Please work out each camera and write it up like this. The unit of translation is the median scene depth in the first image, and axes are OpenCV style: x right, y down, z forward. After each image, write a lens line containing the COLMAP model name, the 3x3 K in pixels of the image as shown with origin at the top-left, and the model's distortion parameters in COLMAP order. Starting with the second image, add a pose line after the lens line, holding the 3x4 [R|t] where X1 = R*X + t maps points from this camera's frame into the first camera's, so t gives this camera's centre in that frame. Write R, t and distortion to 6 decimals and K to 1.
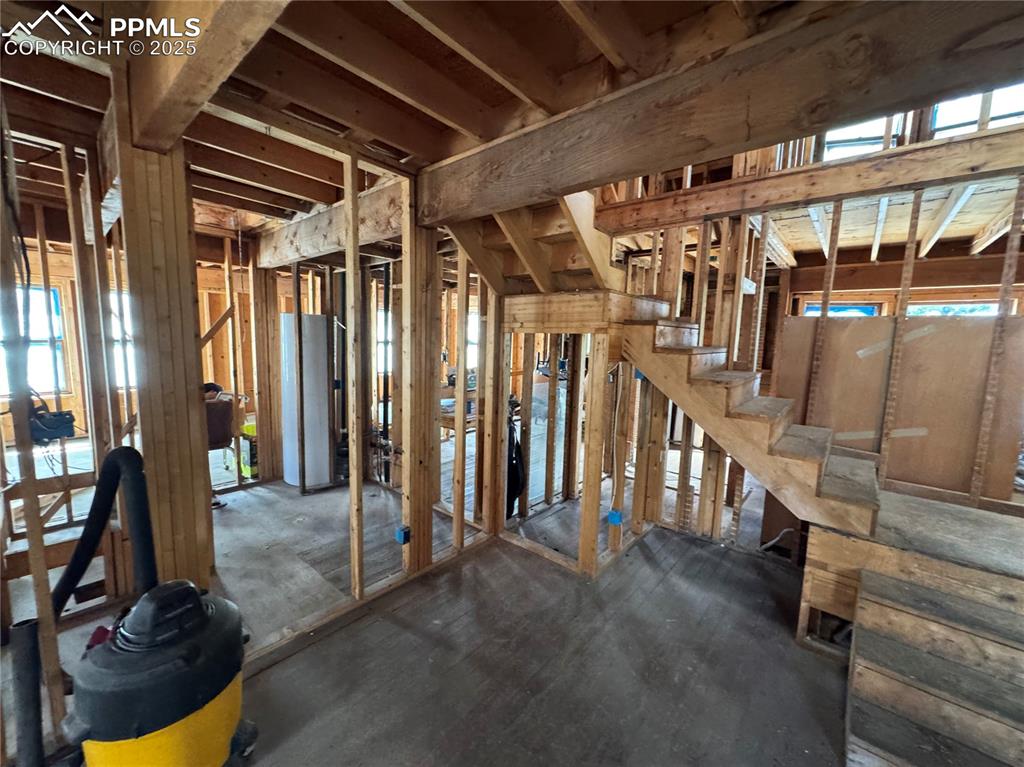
lens RADIAL K [[408.6, 0, 511.7], [0, 408.6, 382.6], [0, 0, 1]] dist [-0.002672, 0.000483]
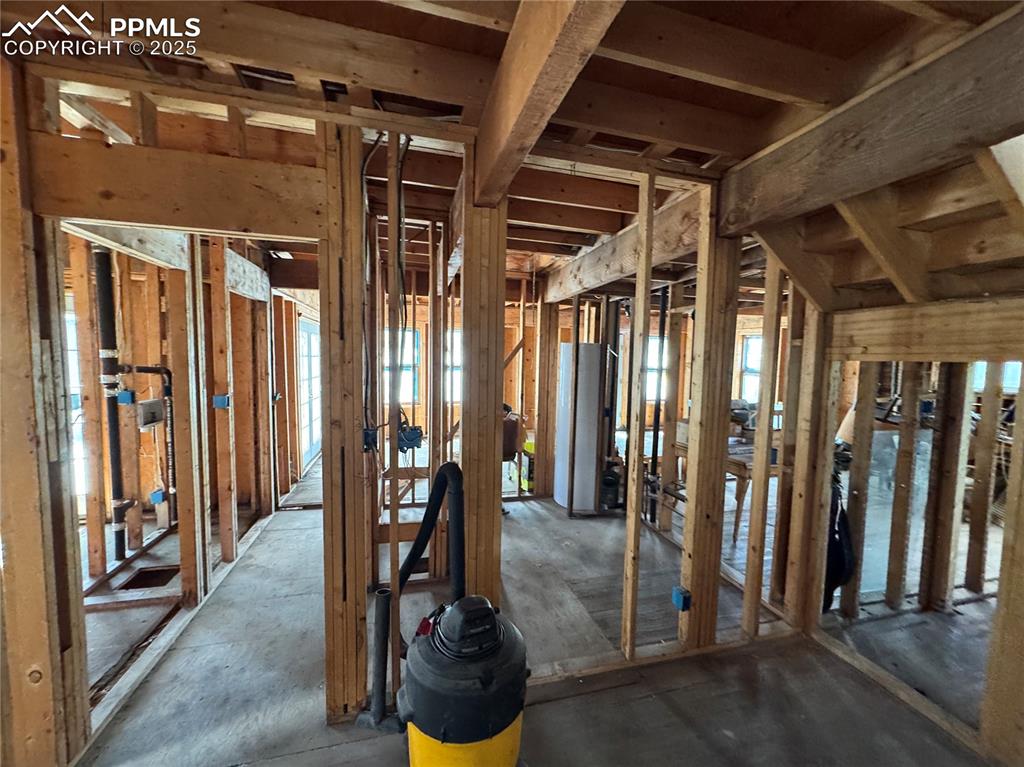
lens RADIAL K [[408.6, 0, 511.2], [0, 408.6, 384.0], [0, 0, 1]] dist [-0.002672, 0.000483]
pose [[0.821027, 0.030028, -0.570100, -0.084924], [-0.064400, 0.997113, -0.040225, -0.014277], [0.567246, 0.069740, 0.820590, 0.071123]]
